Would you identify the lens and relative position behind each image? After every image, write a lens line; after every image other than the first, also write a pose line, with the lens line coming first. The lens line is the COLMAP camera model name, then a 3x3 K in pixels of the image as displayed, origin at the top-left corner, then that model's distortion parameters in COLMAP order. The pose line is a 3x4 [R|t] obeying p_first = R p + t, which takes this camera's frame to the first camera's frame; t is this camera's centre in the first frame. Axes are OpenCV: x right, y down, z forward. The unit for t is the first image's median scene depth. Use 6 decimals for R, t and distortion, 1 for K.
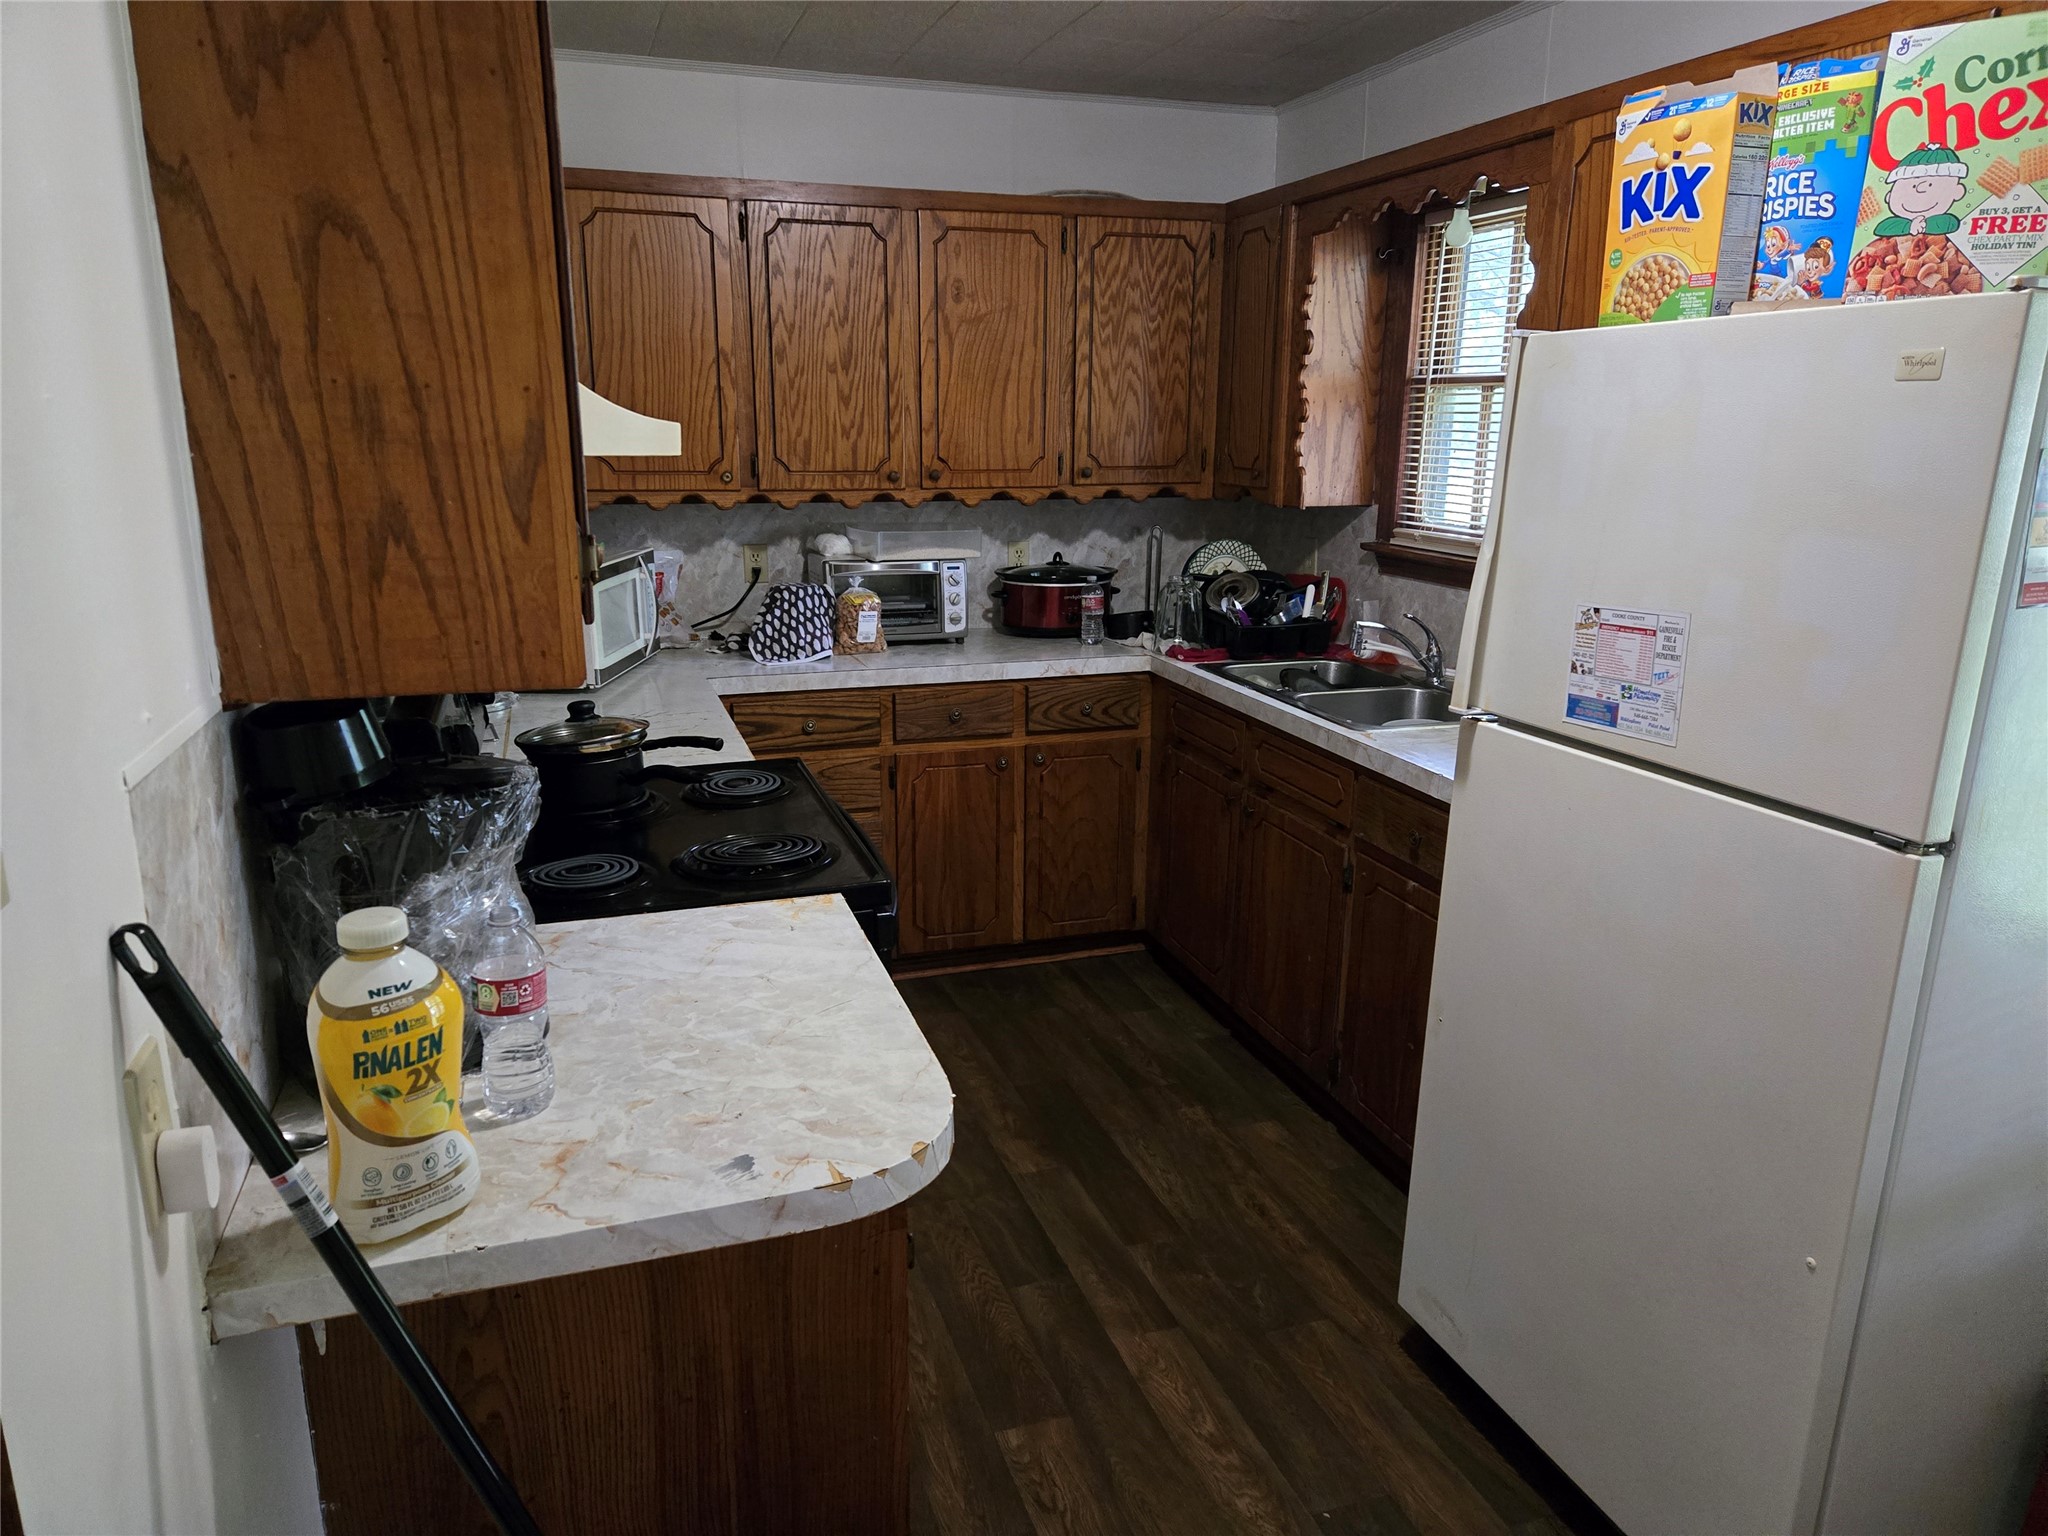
lens RADIAL K [[1374.5, 0, 1024.0], [0, 1374.5, 768.0], [0, 0, 1]] dist [0.096080, -0.099637]
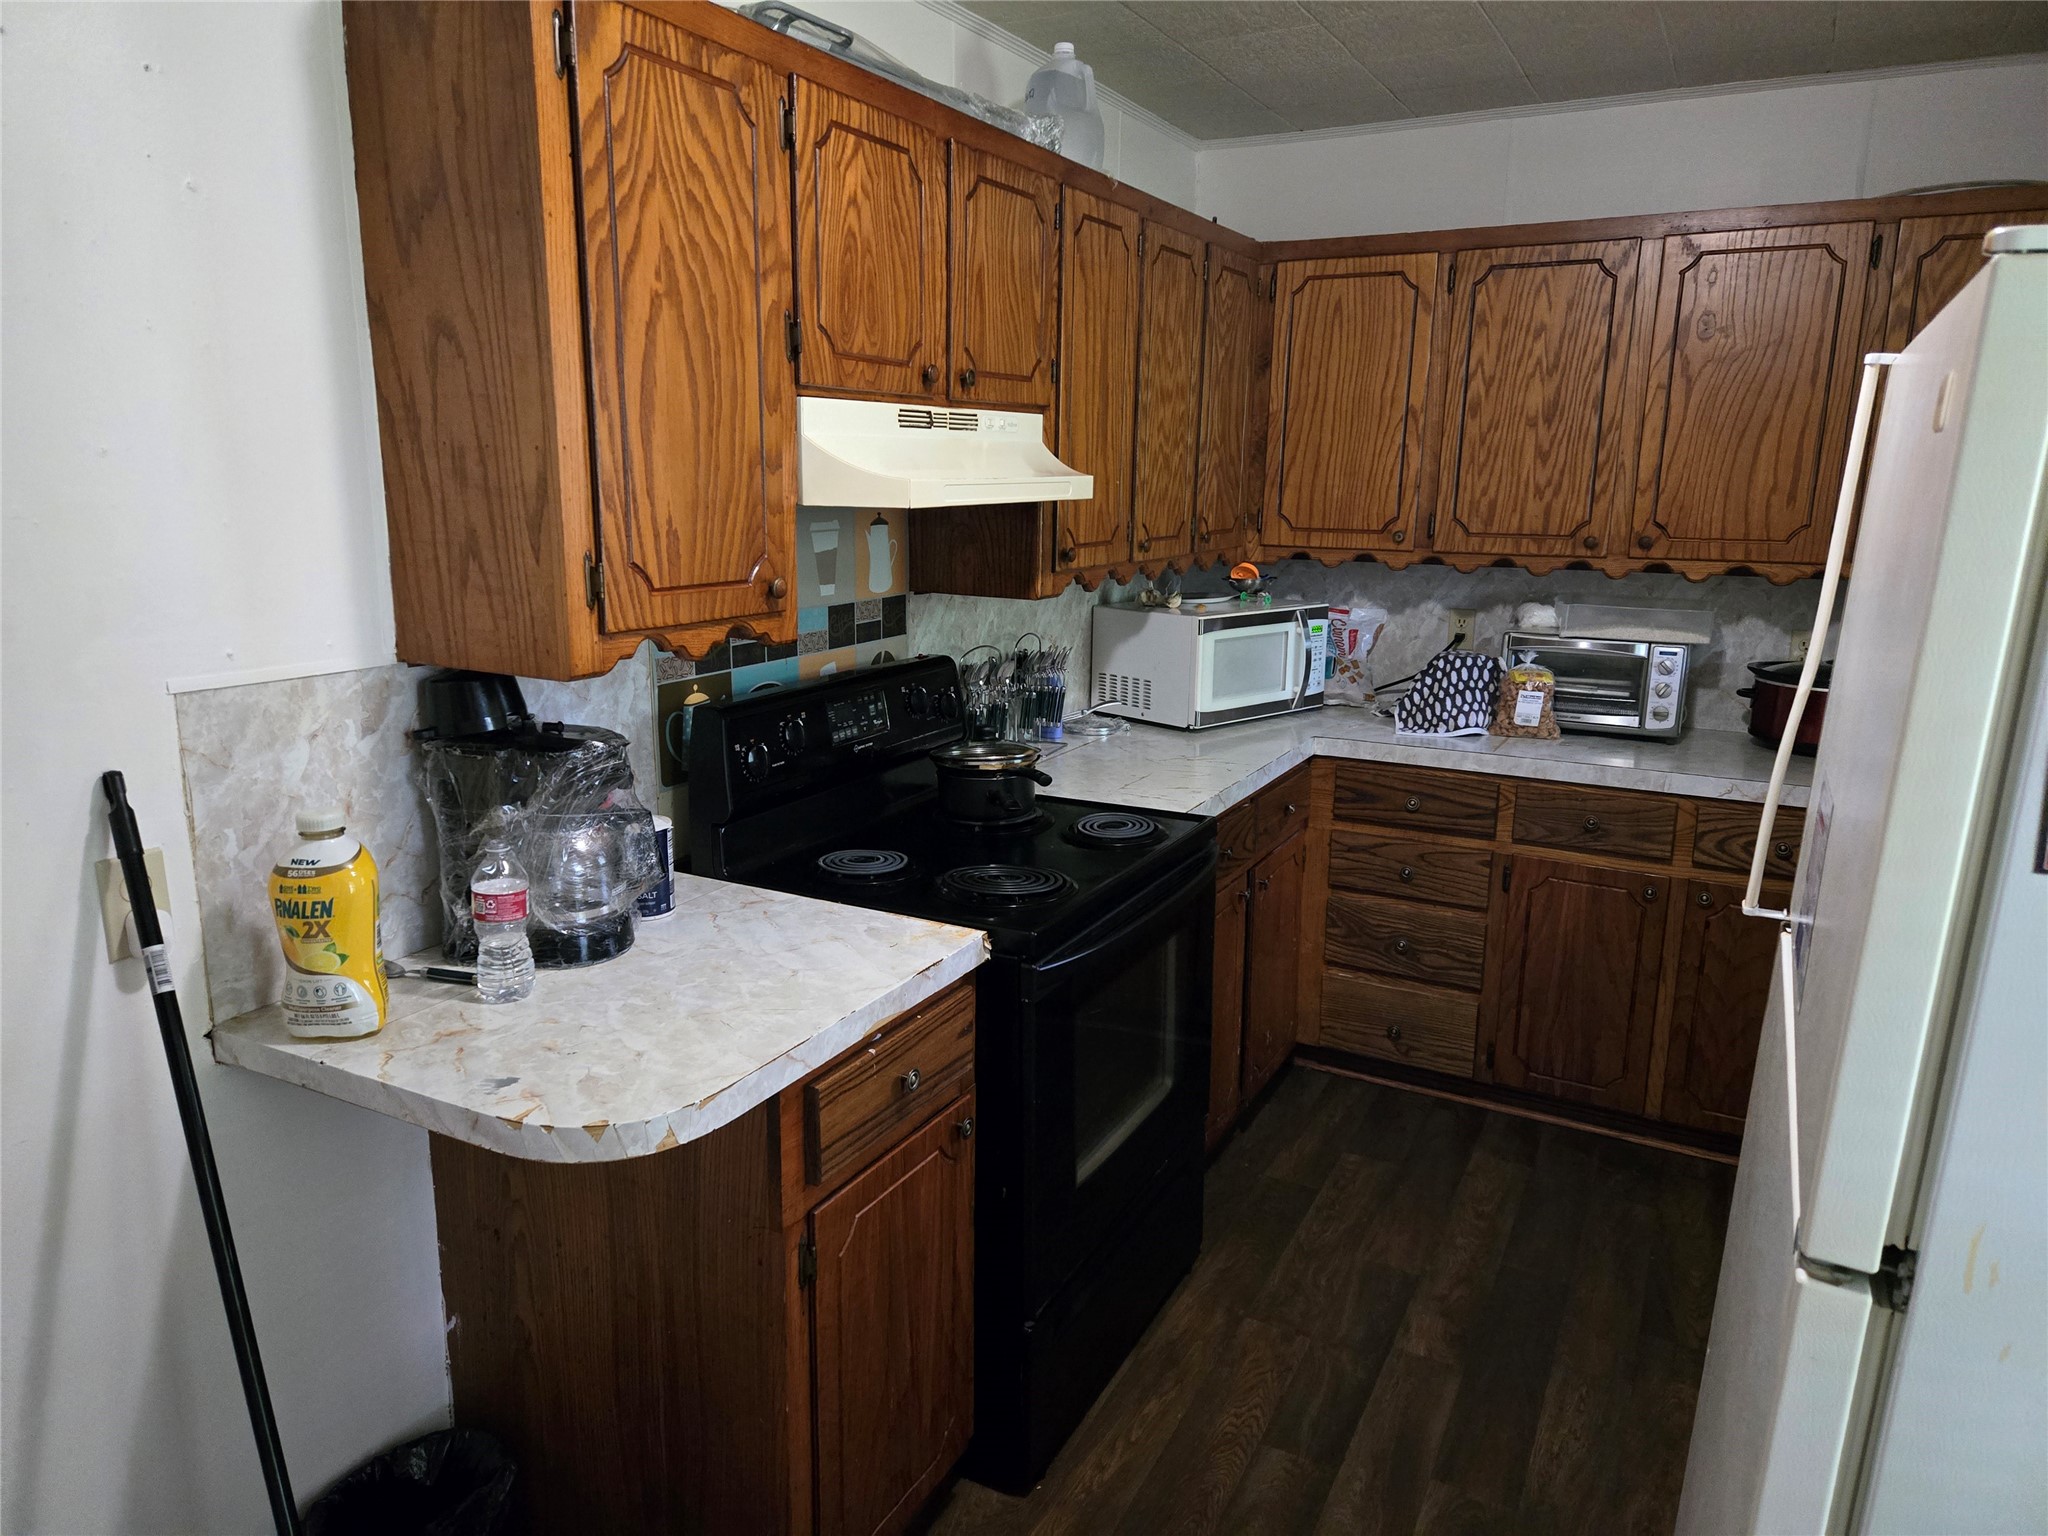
lens RADIAL K [[1374.5, 0, 1024.0], [0, 1374.5, 768.0], [0, 0, 1]] dist [0.096080, -0.099637]
pose [[0.681561, 0.160380, -0.713970, 0.321336], [-0.189257, 0.981124, 0.039726, -0.040321], [0.706864, 0.108048, 0.699048, 0.154300]]
